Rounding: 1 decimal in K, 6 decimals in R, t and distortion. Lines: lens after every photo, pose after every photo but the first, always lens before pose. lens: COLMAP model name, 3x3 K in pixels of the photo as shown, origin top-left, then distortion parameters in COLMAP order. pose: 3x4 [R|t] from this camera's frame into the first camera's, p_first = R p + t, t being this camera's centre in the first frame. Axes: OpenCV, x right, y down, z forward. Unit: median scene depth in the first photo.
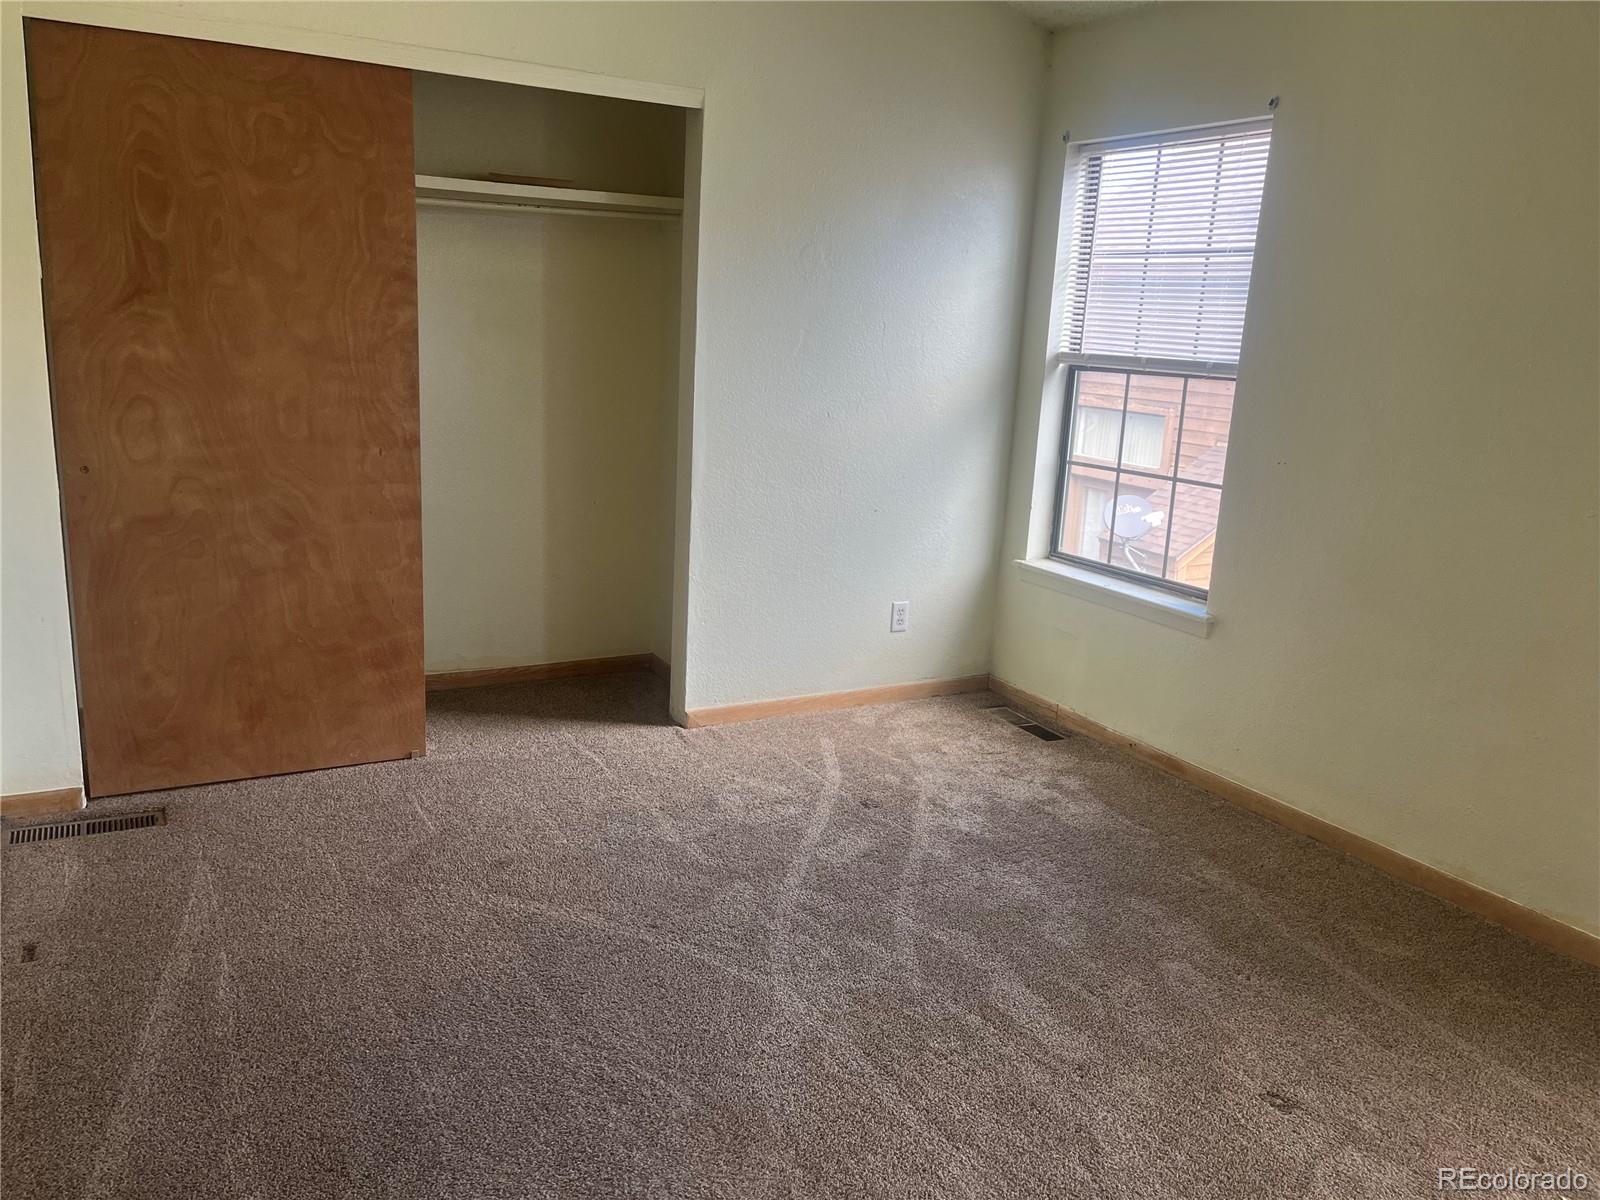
lens RADIAL K [[1219.5, 0, 792.3], [0, 1219.5, 600.4], [0, 0, 1]] dist [0.052786, -0.055963]
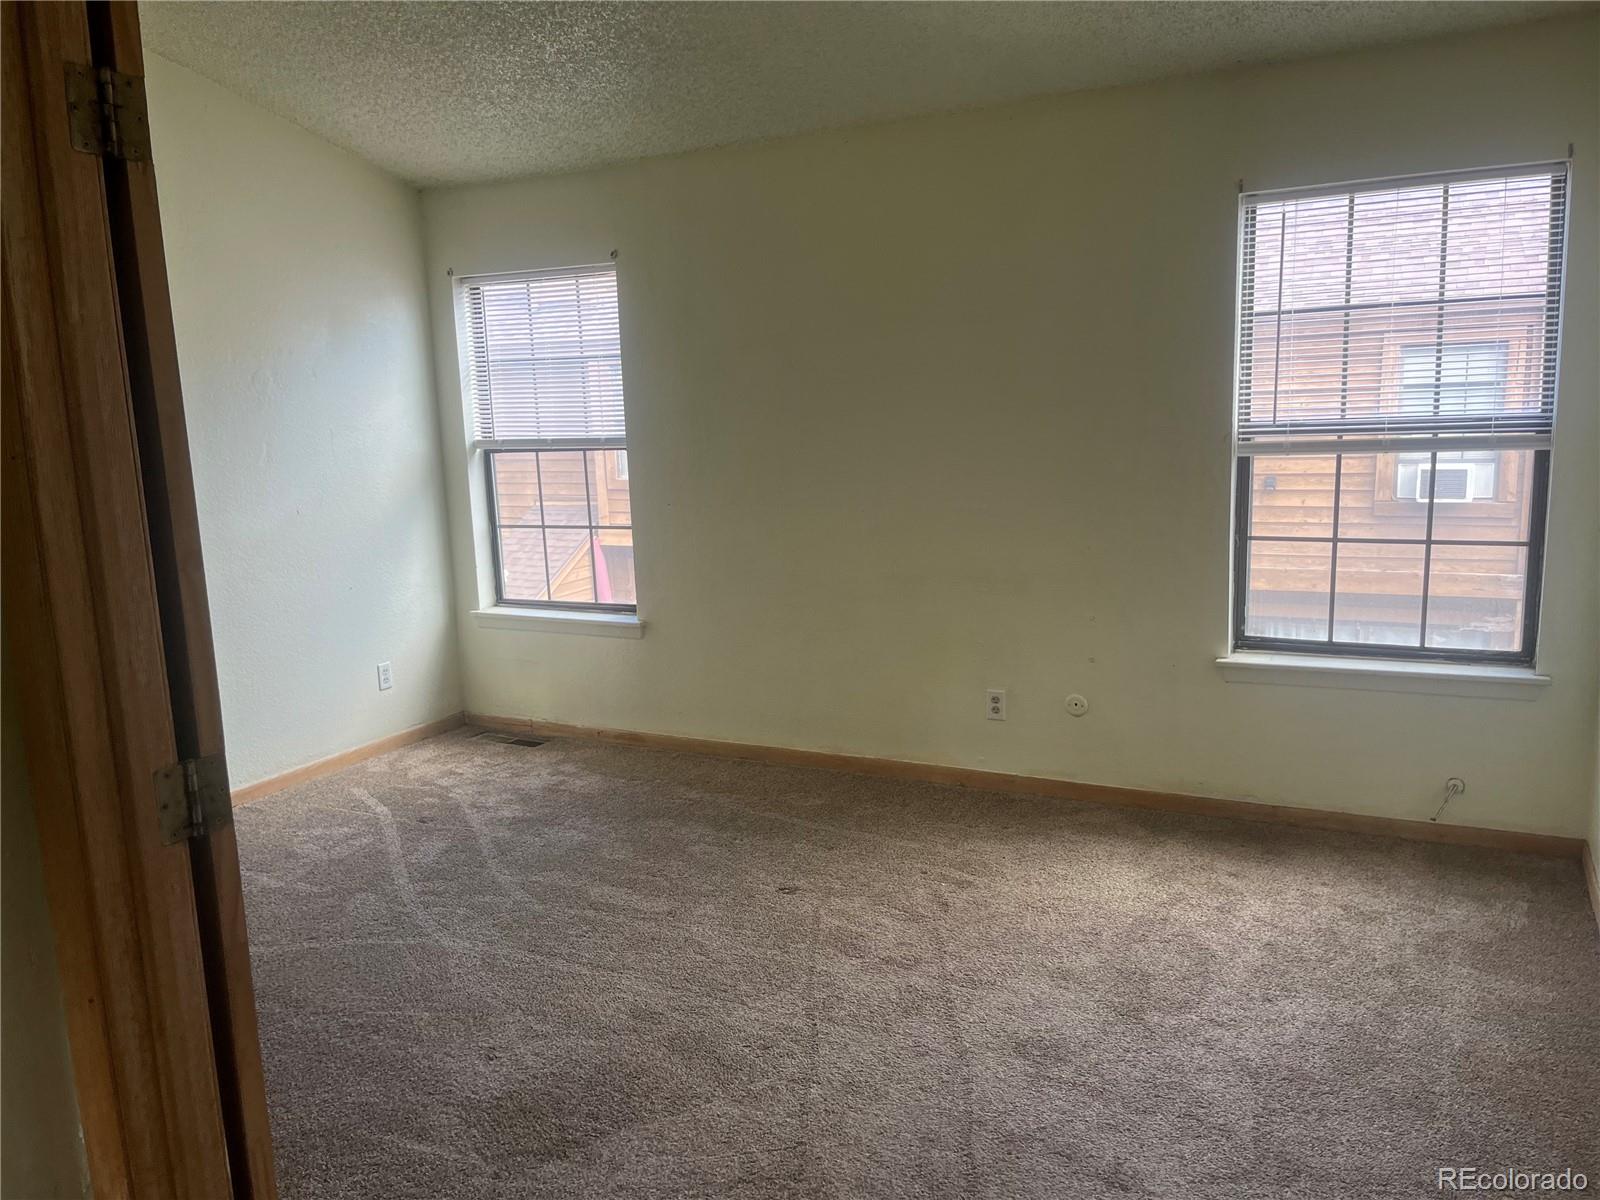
lens RADIAL K [[1219.5, 0, 804.2], [0, 1219.5, 598.7], [0, 0, 1]] dist [0.052786, -0.055963]
pose [[0.830237, -0.168264, 0.531408, -0.217678], [0.199462, 0.979905, -0.001352, 0.025403], [-0.520501, 0.107118, 0.847115, -0.234404]]
